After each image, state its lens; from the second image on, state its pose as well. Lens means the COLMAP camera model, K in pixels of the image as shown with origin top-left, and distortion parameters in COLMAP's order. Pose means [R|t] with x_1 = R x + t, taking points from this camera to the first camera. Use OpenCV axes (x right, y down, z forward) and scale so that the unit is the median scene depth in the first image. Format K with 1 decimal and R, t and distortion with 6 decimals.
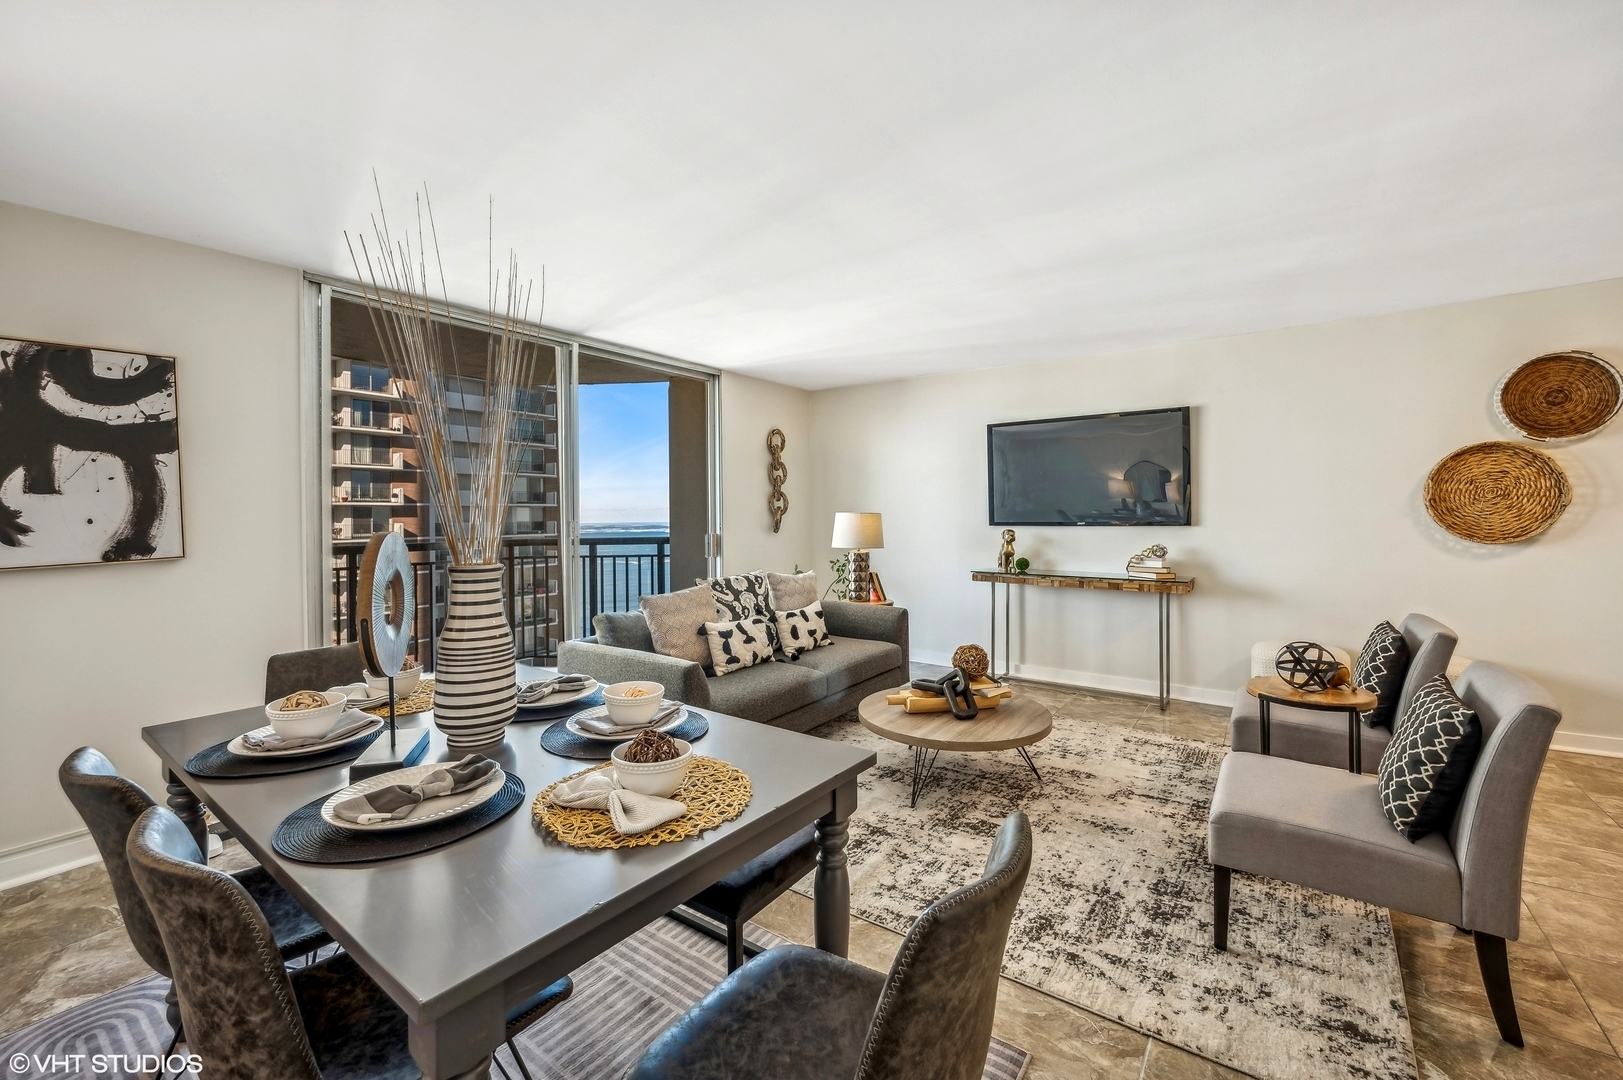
lens RADIAL K [[657.4, 0, 810.6], [0, 657.4, 508.5], [0, 0, 1]] dist [0.000219, -0.000061]
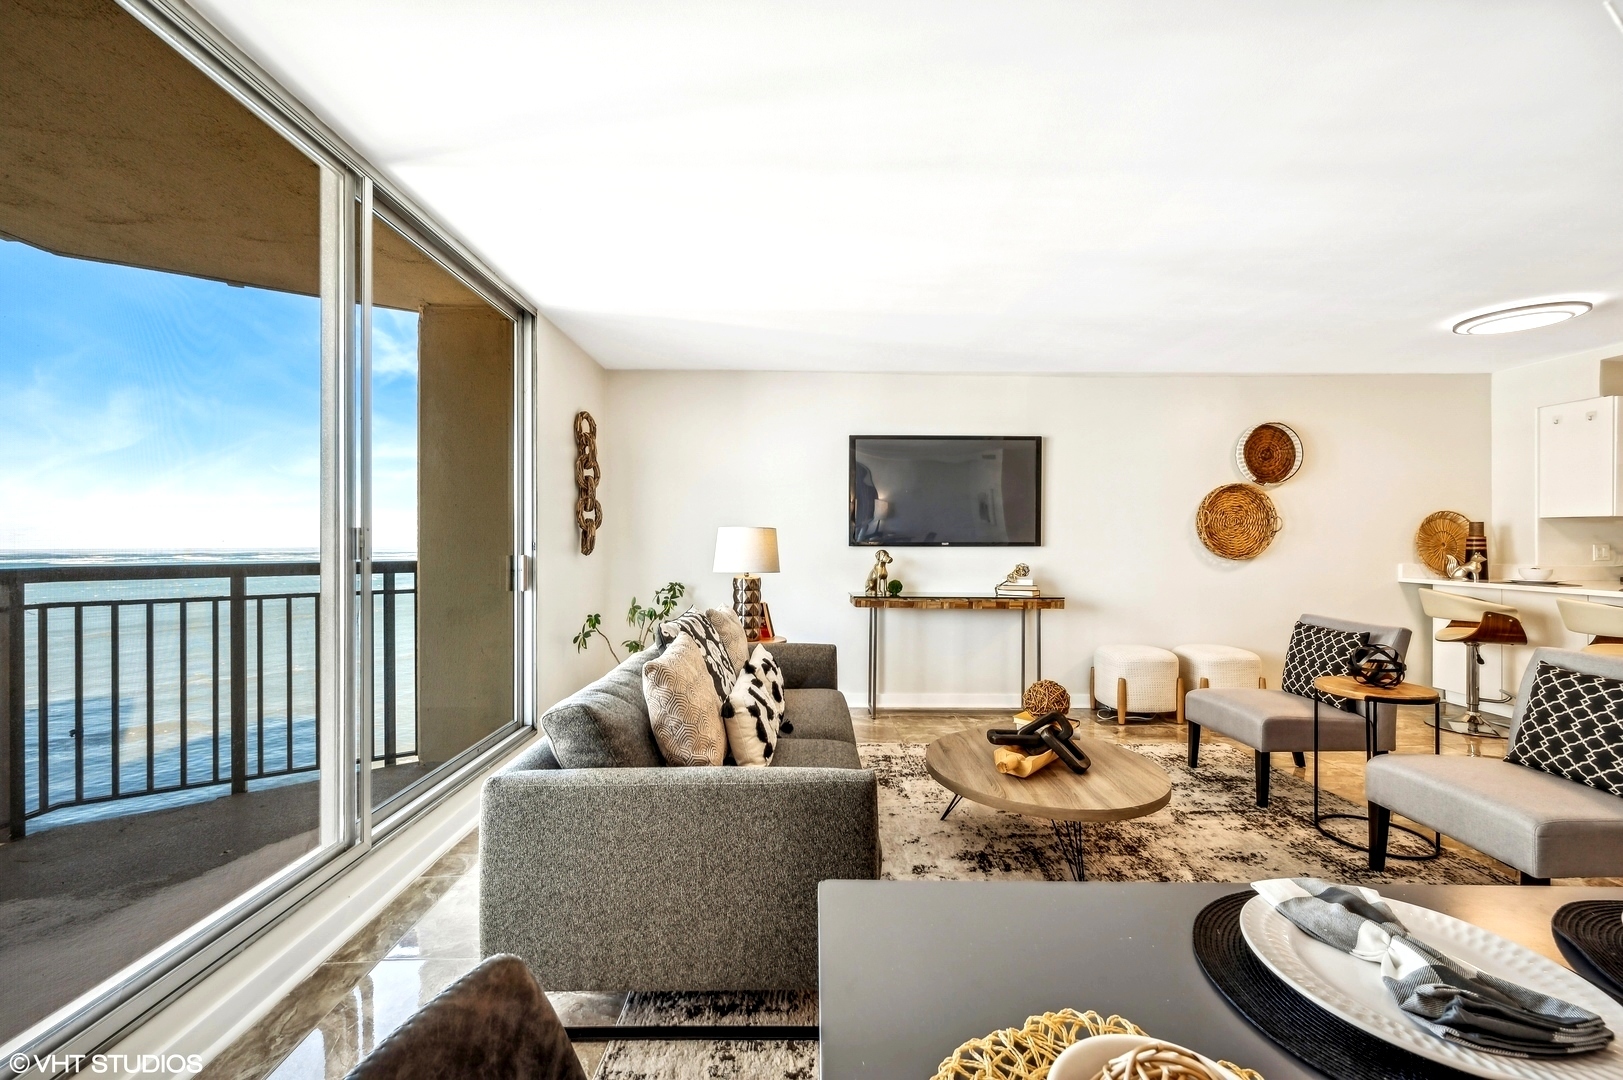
lens RADIAL K [[636.1, 0, 811.5], [0, 636.1, 540.0], [0, 0, 1]] dist [-0.002660, -0.000144]
pose [[0.803857, 0.013625, 0.594666, -0.345070], [-0.014887, 0.999885, -0.002786, 0.023885], [-0.594636, -0.006614, 0.803968, 0.373507]]
